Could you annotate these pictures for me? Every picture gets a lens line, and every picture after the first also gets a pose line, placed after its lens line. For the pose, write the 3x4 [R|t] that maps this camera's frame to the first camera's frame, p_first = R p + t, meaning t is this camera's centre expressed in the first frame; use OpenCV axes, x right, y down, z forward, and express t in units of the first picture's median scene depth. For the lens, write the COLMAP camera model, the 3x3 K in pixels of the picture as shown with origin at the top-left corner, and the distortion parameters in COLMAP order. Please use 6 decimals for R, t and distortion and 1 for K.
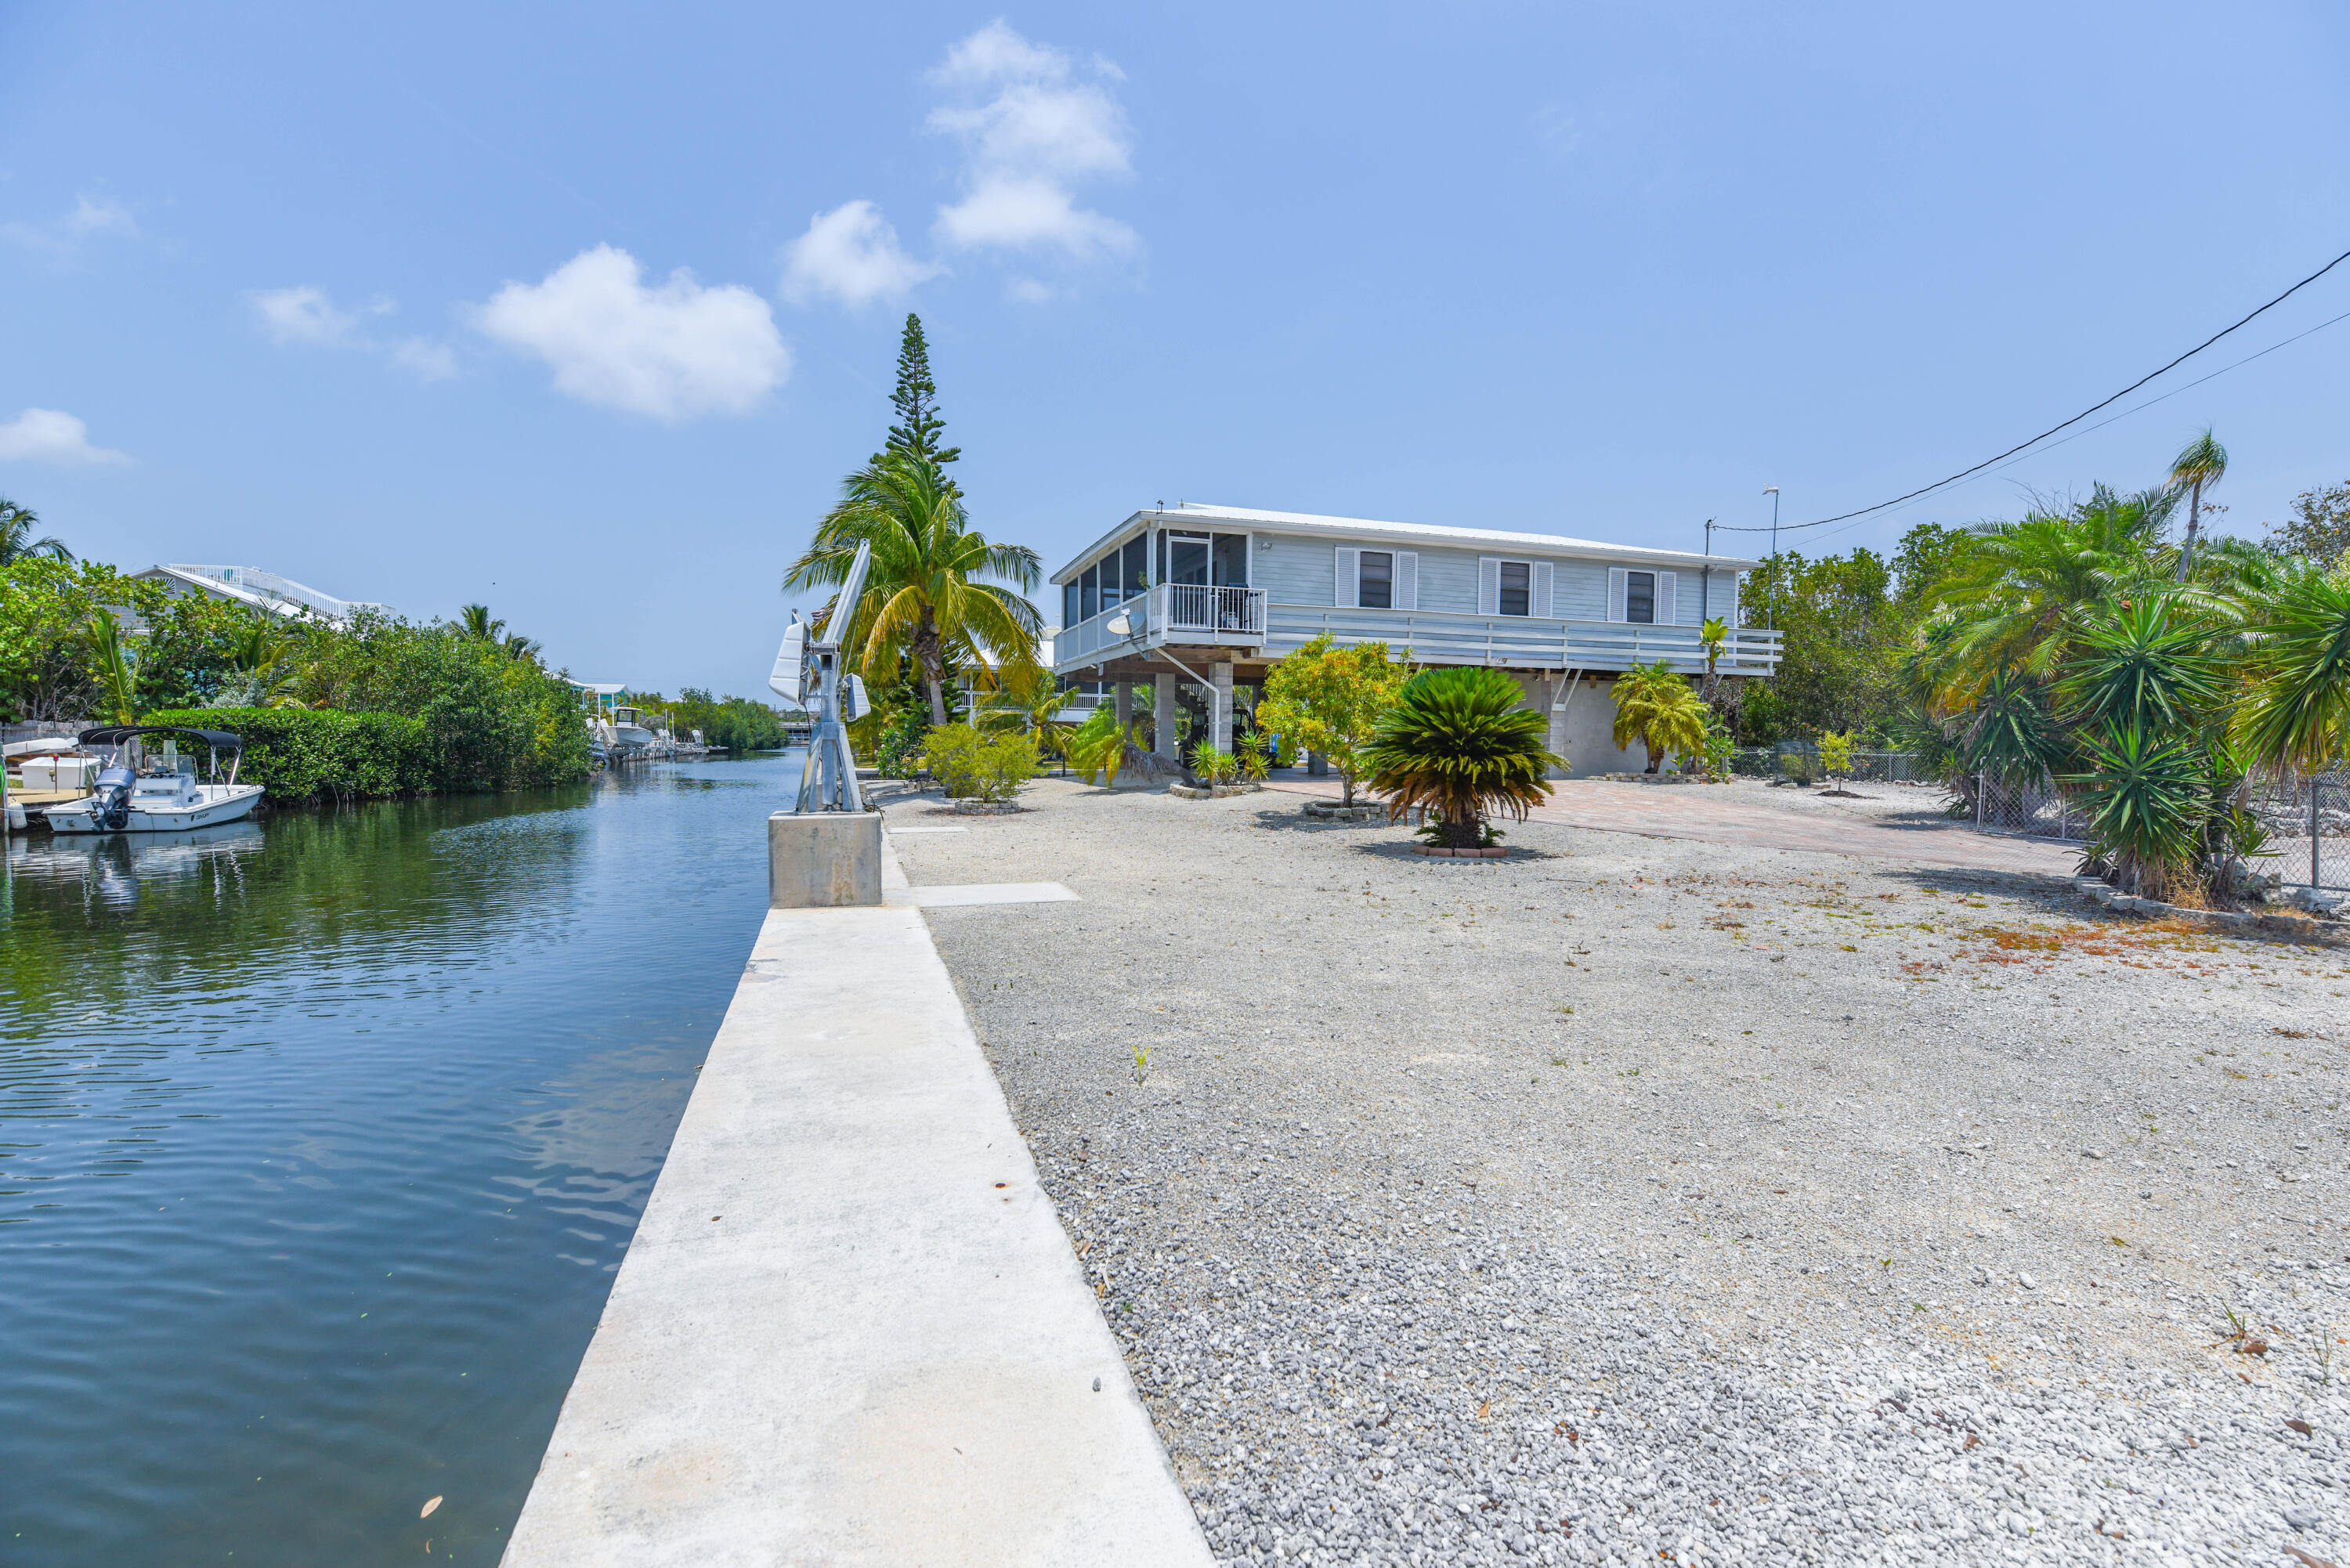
lens RADIAL K [[1044.9, 0, 1175.0], [0, 1044.9, 784.0], [0, 0, 1]] dist [-0.003201, -0.000698]
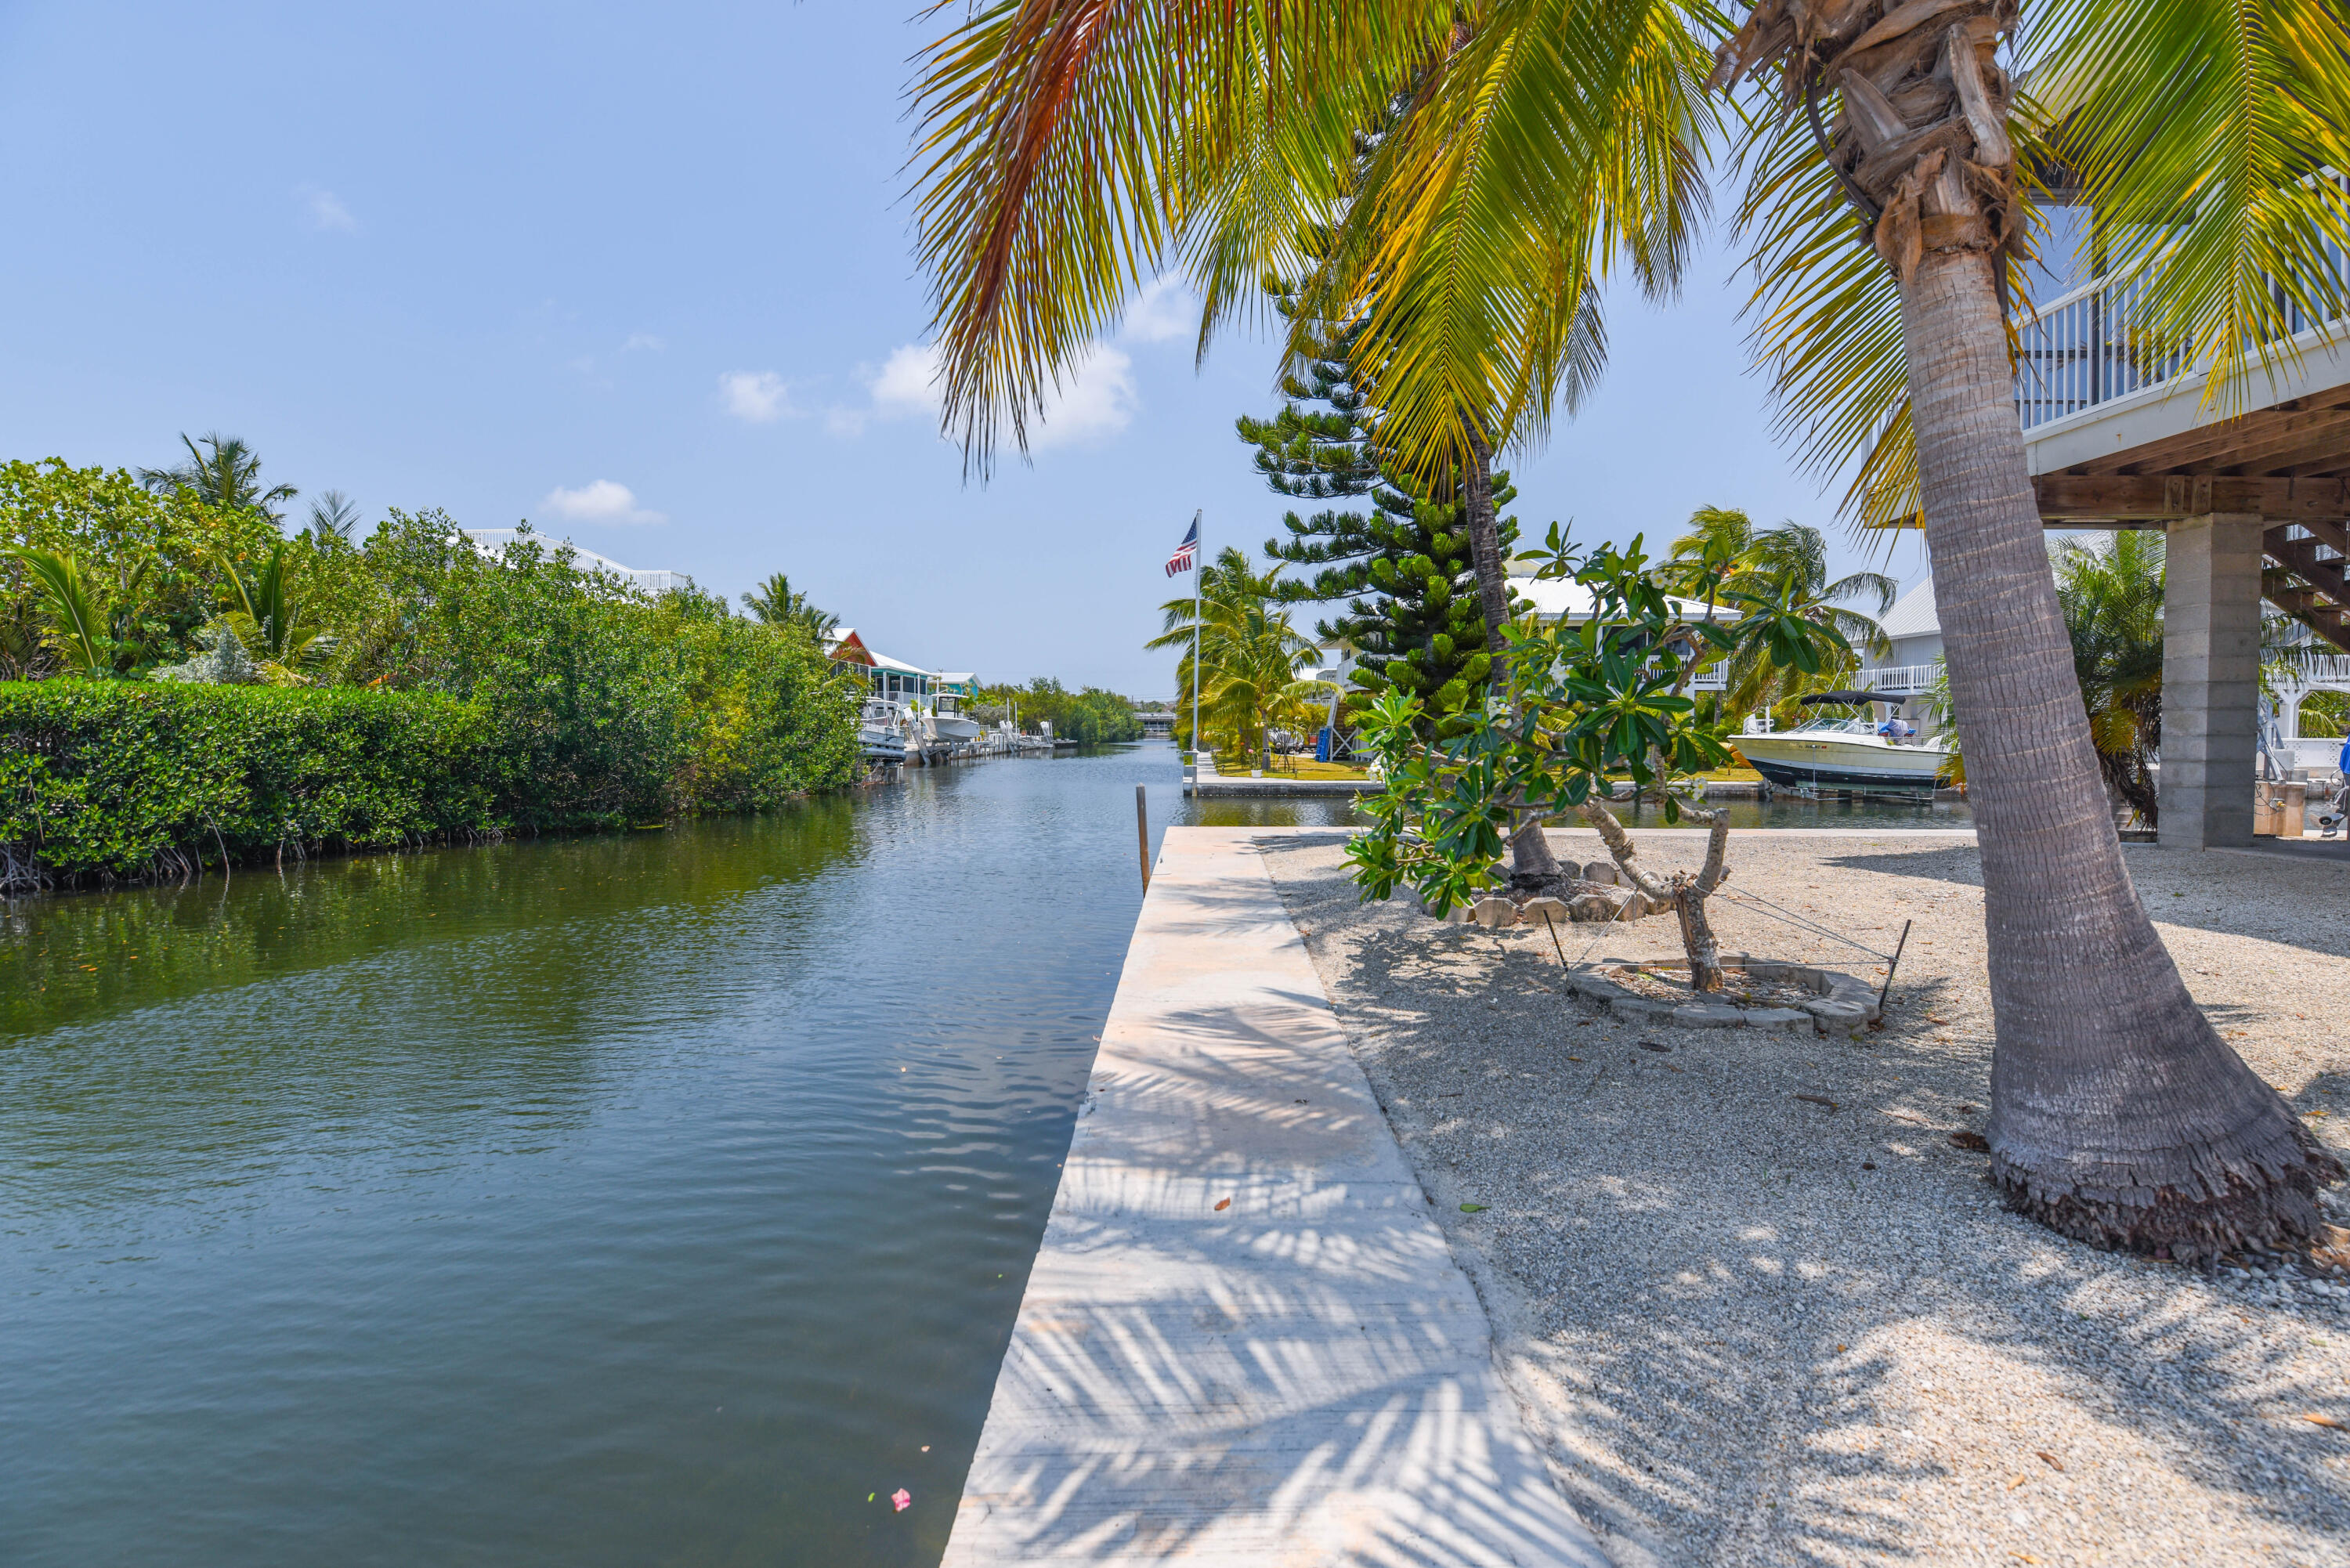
lens RADIAL K [[1044.9, 0, 1175.0], [0, 1044.9, 784.0], [0, 0, 1]] dist [-0.003201, -0.000698]
pose [[0.946689, 0.003948, -0.322124, -0.069976], [-0.000558, 0.999944, 0.010615, -0.008782], [0.322147, -0.009869, 0.946638, 0.213618]]
